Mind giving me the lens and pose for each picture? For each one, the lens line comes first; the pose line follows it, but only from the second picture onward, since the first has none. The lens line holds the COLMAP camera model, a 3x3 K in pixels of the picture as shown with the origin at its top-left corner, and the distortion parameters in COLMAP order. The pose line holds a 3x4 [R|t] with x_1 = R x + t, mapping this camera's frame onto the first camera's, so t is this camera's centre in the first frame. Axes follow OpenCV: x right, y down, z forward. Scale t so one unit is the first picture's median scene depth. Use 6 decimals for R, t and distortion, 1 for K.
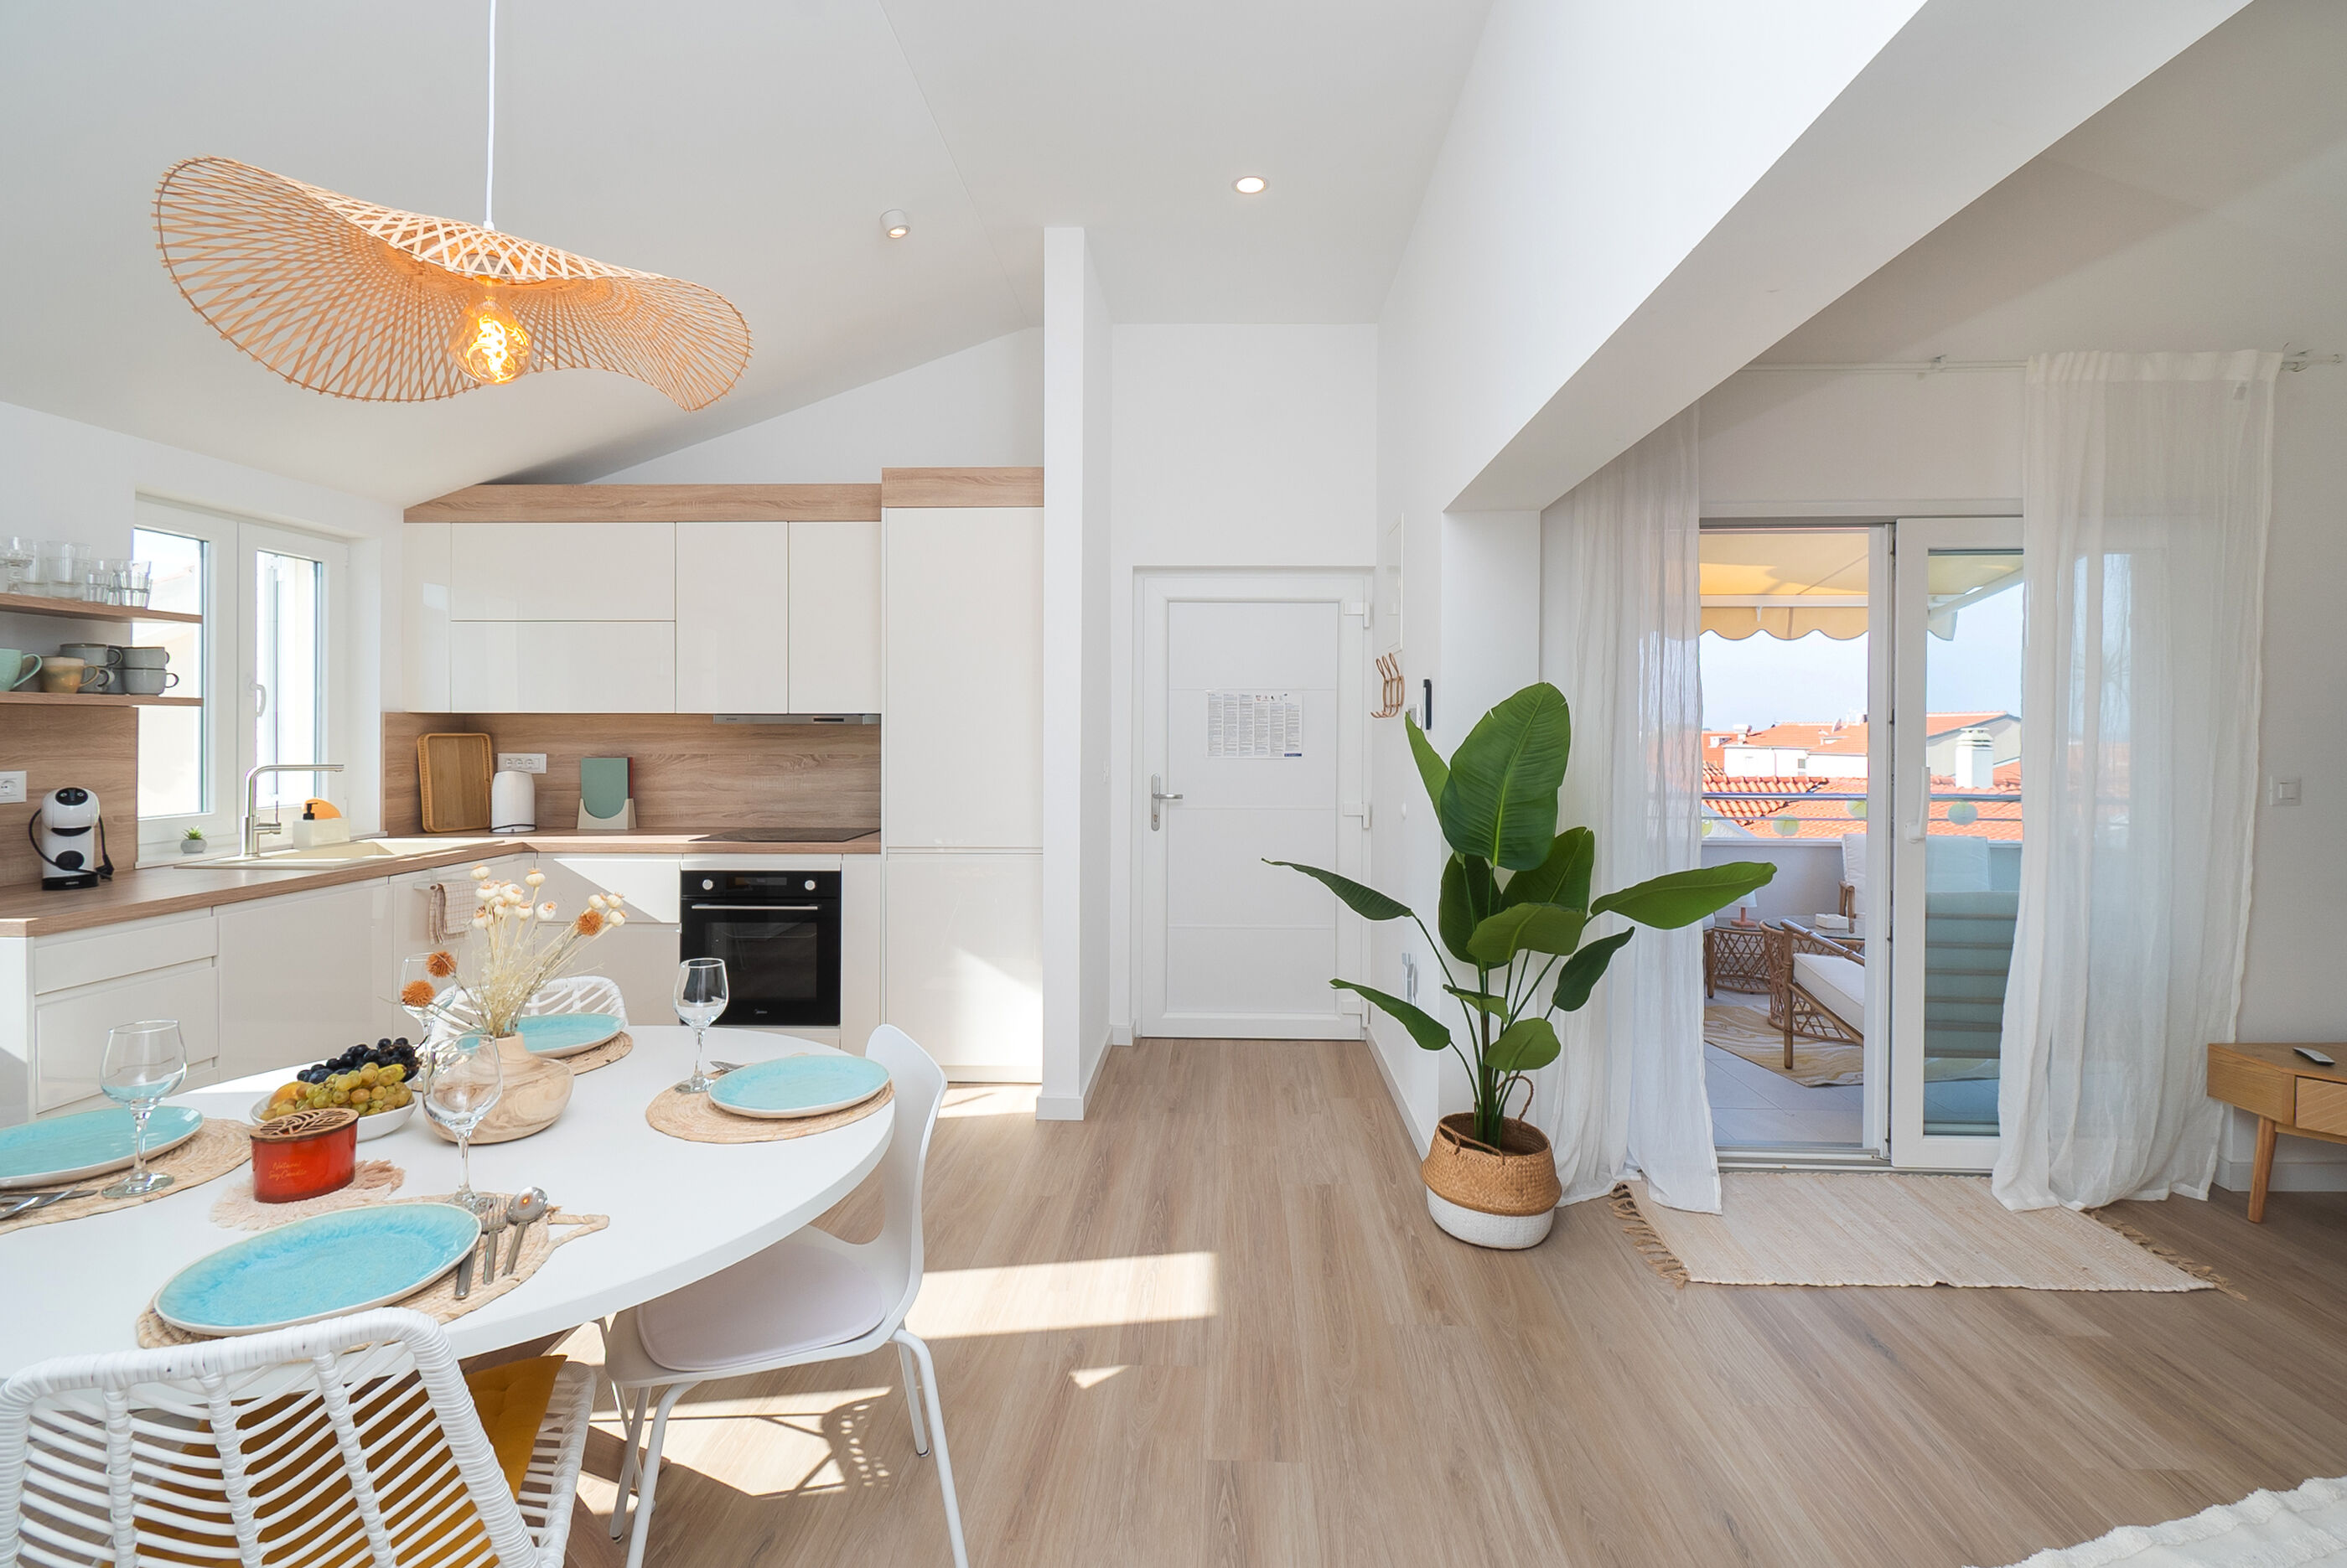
lens RADIAL K [[1066.0, 0, 1176.2], [0, 1066.0, 714.7], [0, 0, 1]] dist [0.000279, -0.000114]
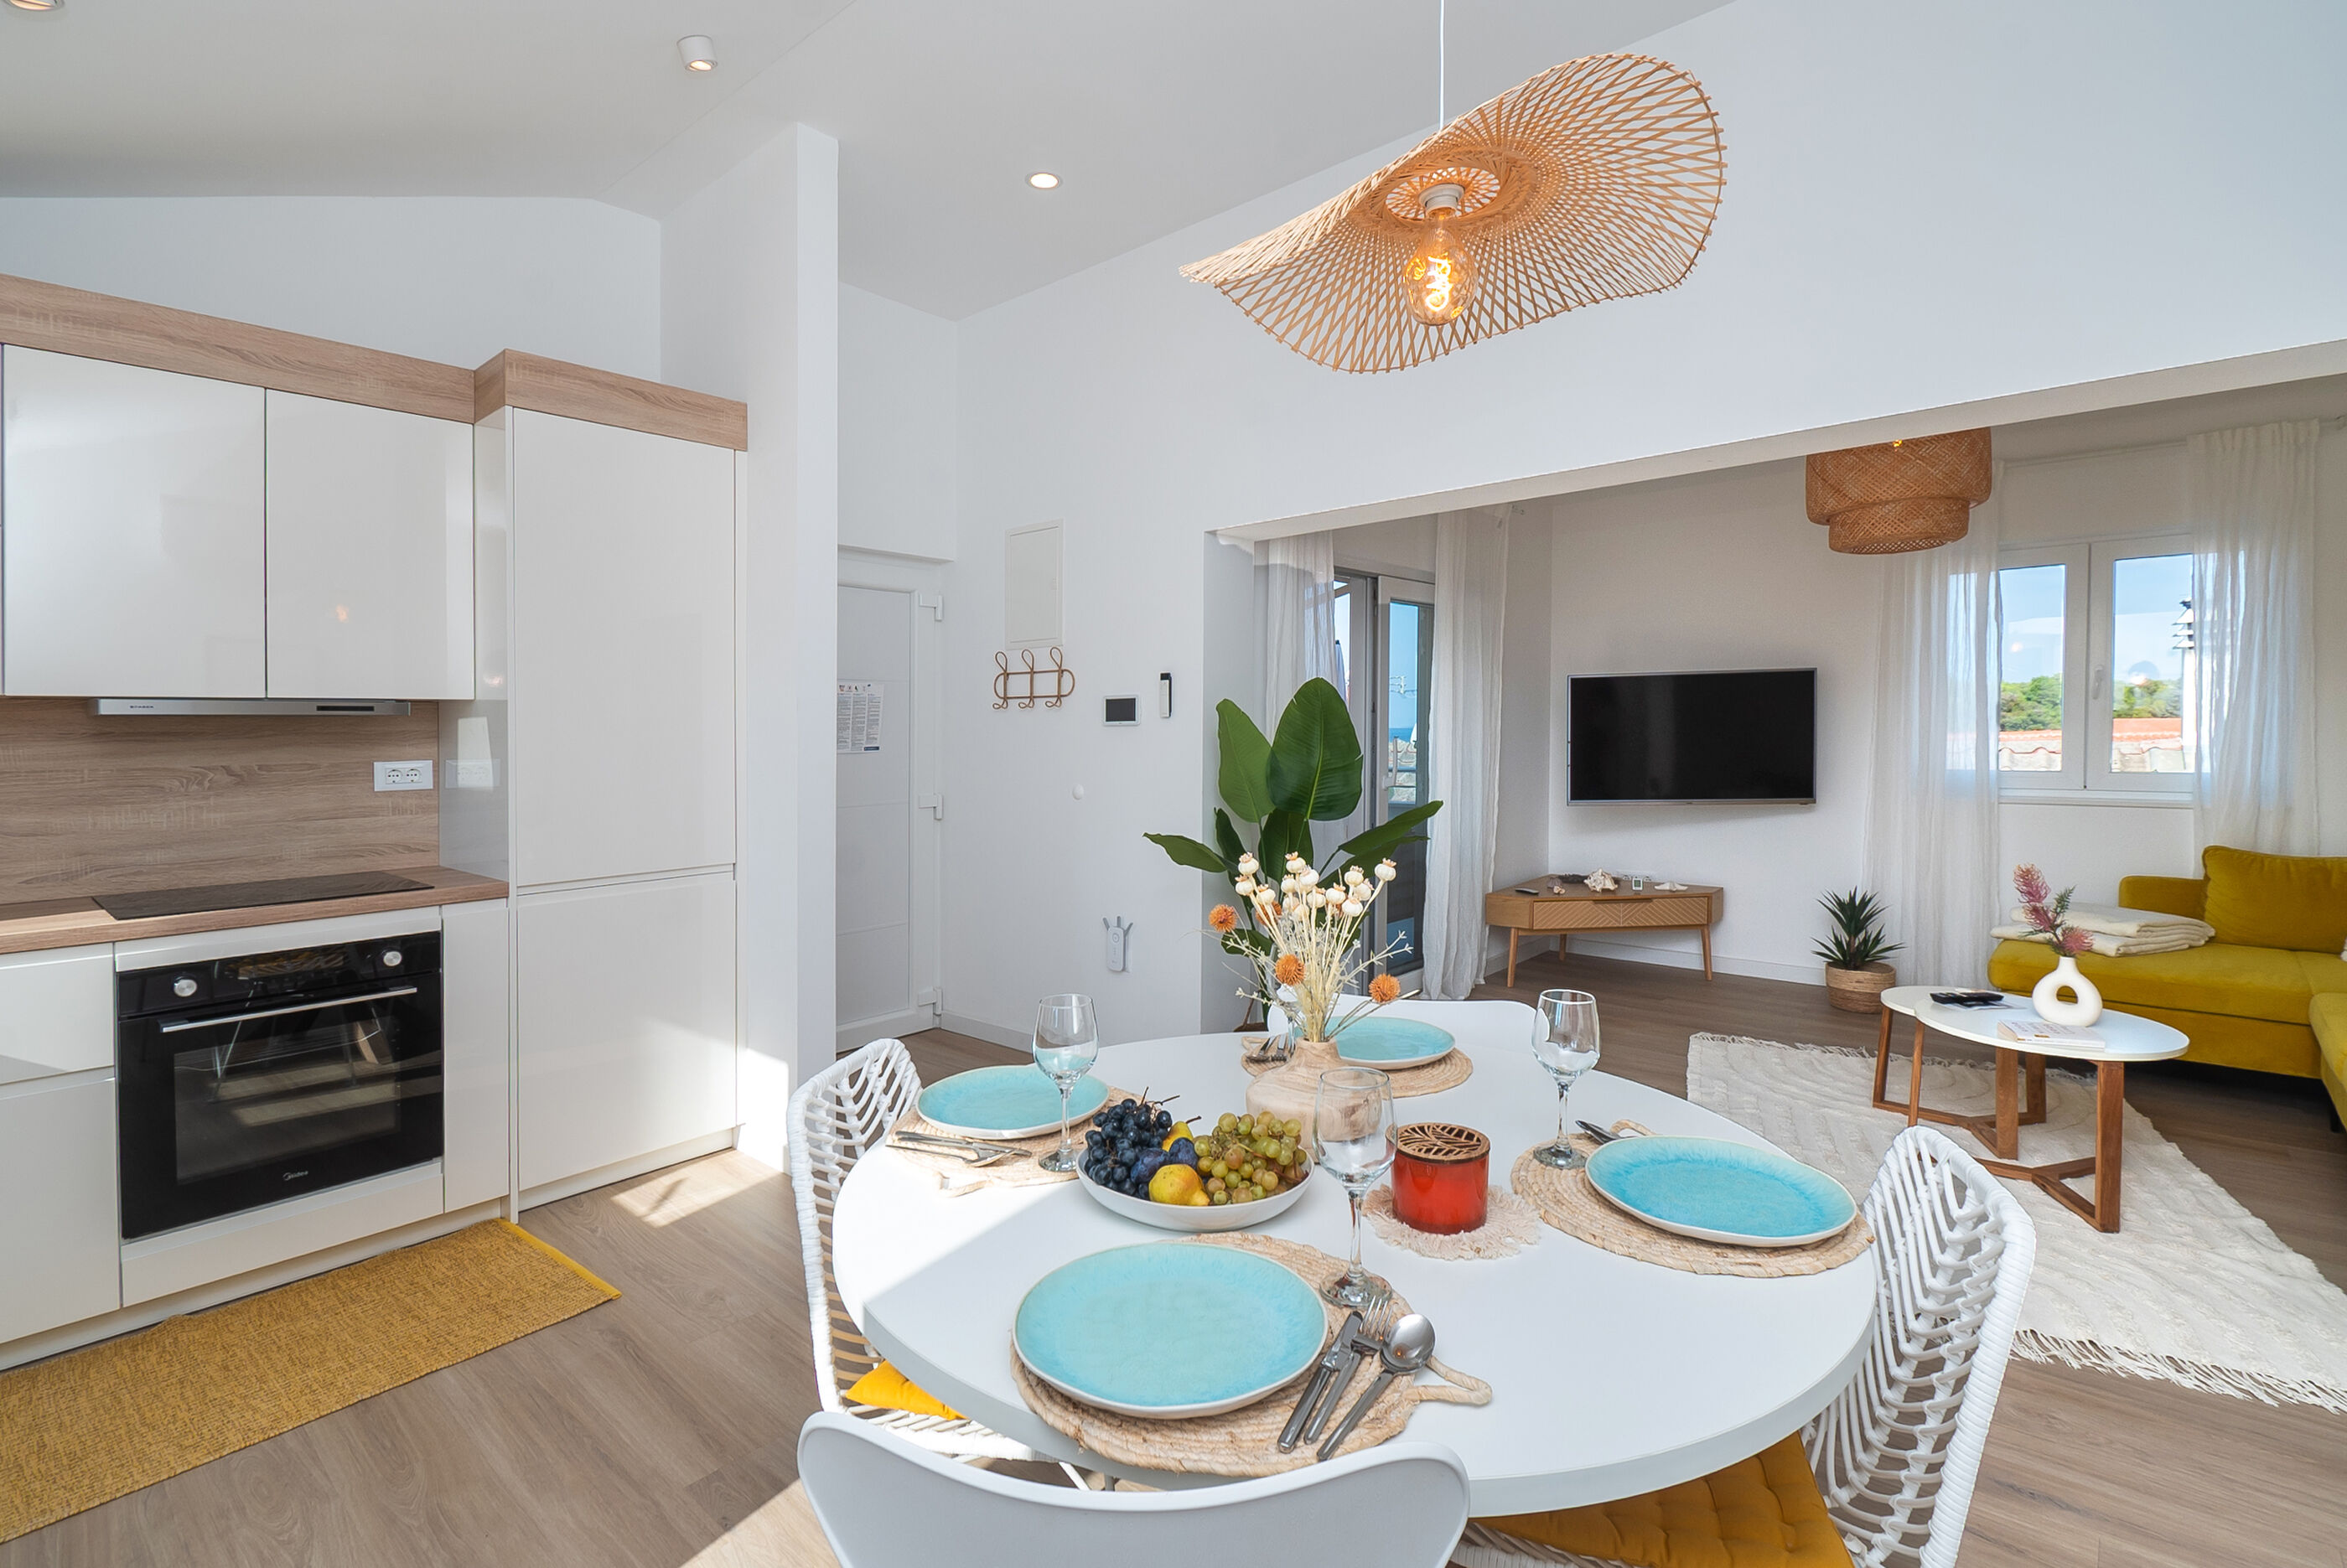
lens RADIAL K [[1096.3, 0, 1168.8], [0, 1096.3, 739.6], [0, 0, 1]] dist [-0.001065, -0.000236]
pose [[0.647693, -0.016910, 0.761713, -0.544153], [0.002178, 0.999791, 0.020344, 0.011692], [-0.761898, -0.011518, 0.647595, 0.196260]]
